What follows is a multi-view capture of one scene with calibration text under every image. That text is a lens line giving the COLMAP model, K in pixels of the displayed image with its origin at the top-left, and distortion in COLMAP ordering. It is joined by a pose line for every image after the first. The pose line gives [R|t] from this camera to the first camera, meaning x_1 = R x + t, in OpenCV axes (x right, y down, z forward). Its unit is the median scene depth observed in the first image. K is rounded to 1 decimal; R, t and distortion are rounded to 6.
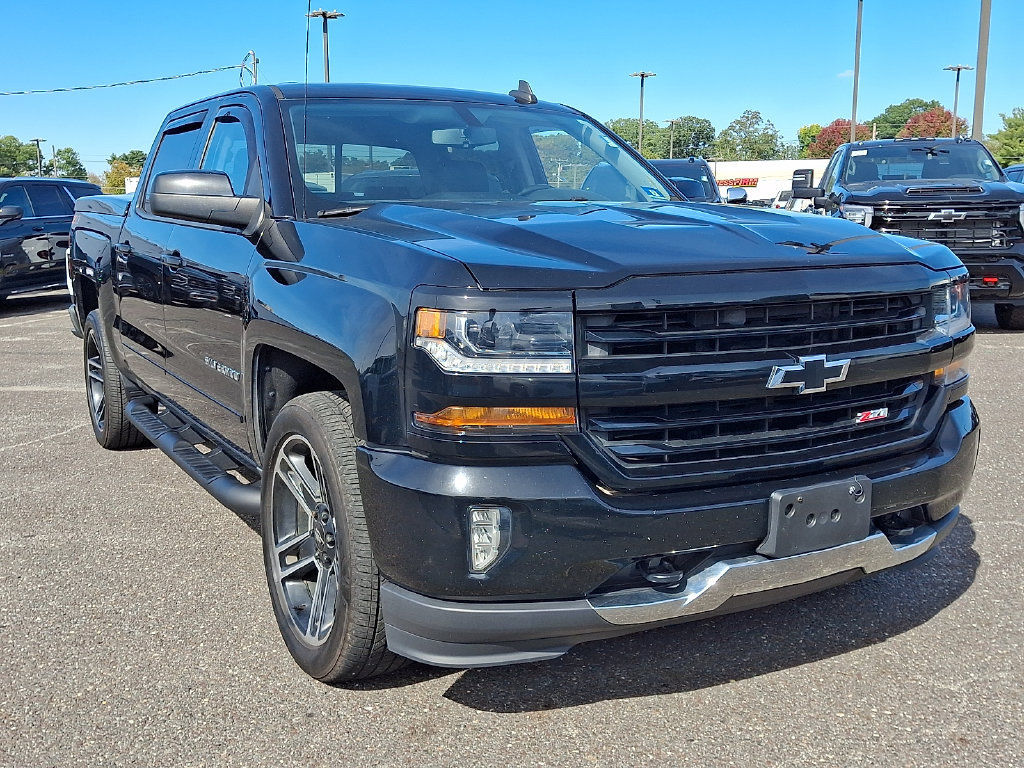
lens RADIAL K [[1068.2, 0, 512.0], [0, 1068.2, 384.0], [0, 0, 1]] dist [0.189854, -0.458331]
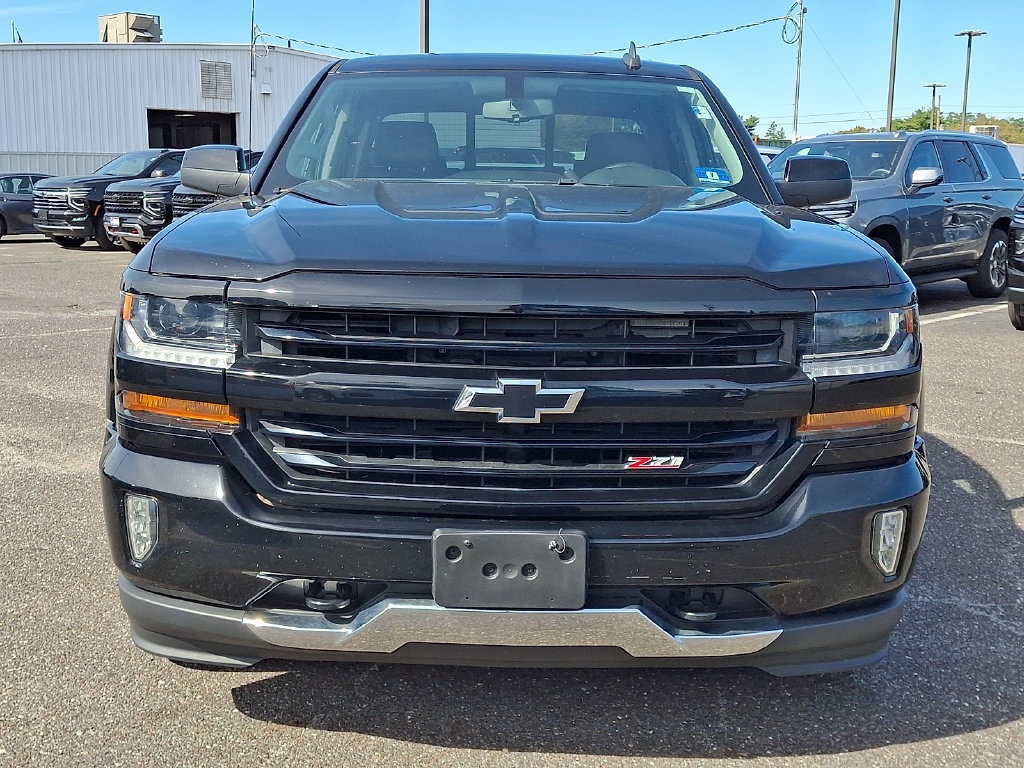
lens RADIAL K [[1125.7, 0, 495.4], [0, 1125.7, 363.7], [0, 0, 1]] dist [0.234268, -0.589942]
pose [[0.862503, 0.095366, -0.496985, 0.701708], [-0.099837, 0.994847, 0.017637, -0.052031], [0.496106, 0.034406, 0.867580, 0.224460]]
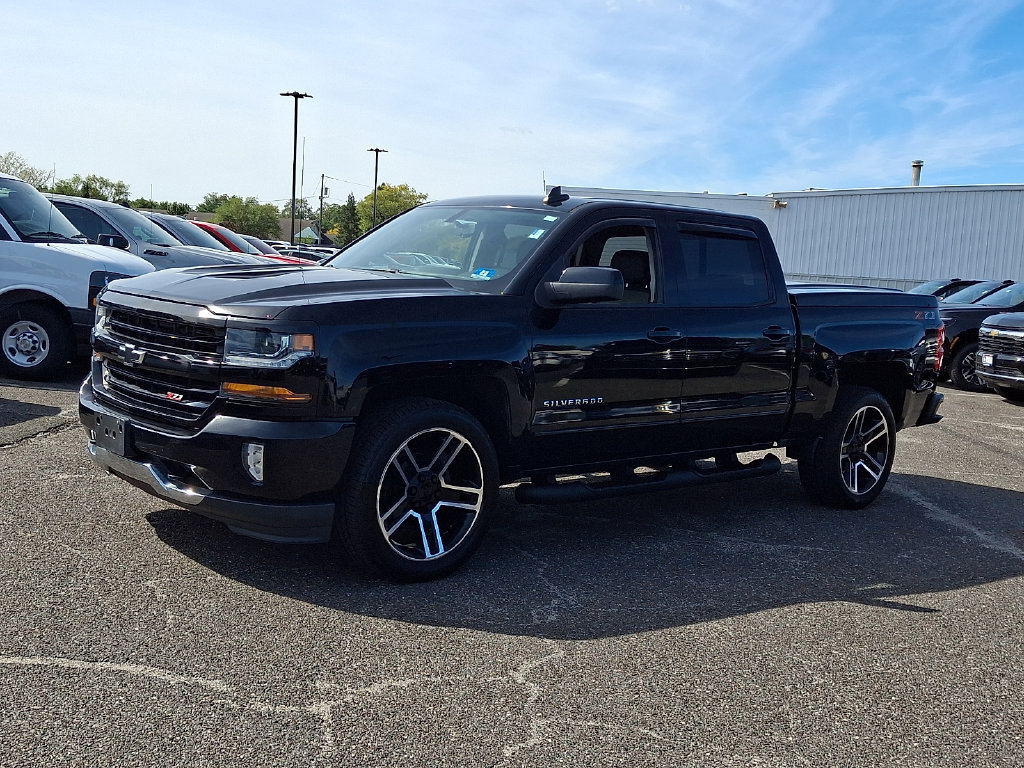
lens RADIAL K [[1068.2, 0, 512.0], [0, 1068.2, 384.0], [0, 0, 1]] dist [0.189854, -0.458331]
pose [[0.220429, 0.122088, -0.967732, 2.155066], [-0.232600, 0.970093, 0.069404, -0.233486], [0.947264, 0.209796, 0.242234, 1.179300]]
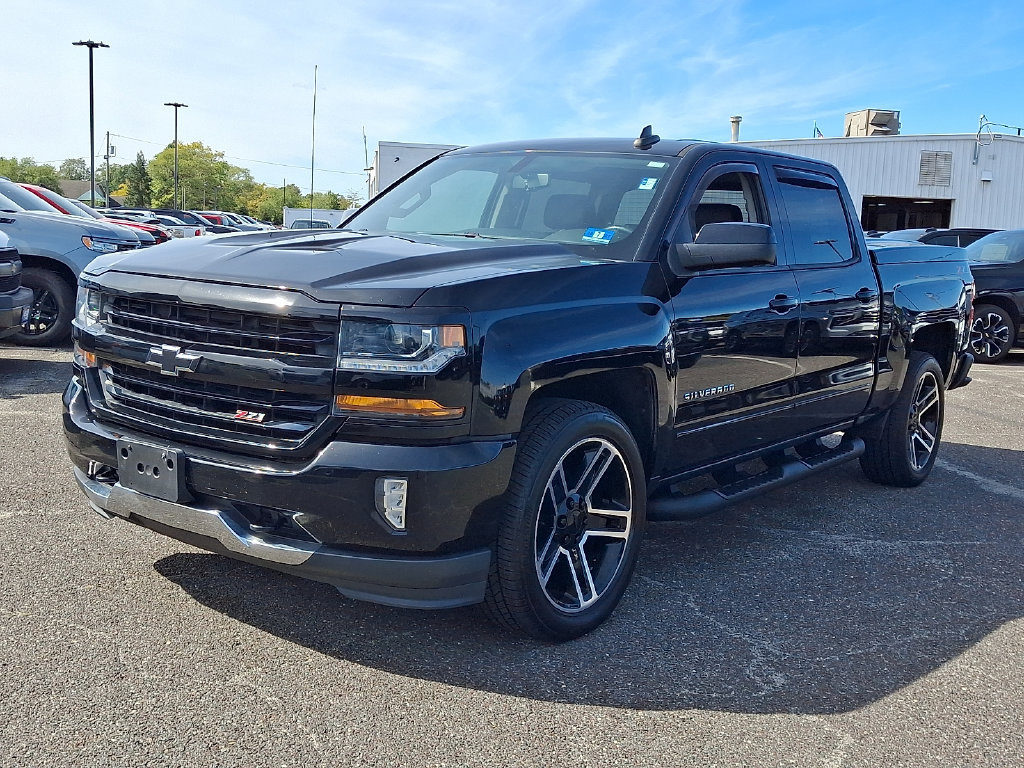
lens RADIAL K [[1068.2, 0, 512.0], [0, 1068.2, 384.0], [0, 0, 1]] dist [0.189854, -0.458331]
pose [[0.391947, 0.143422, -0.908739, 1.613273], [-0.201919, 0.977100, 0.067121, -0.150259], [0.897556, 0.157184, 0.411931, 0.843918]]
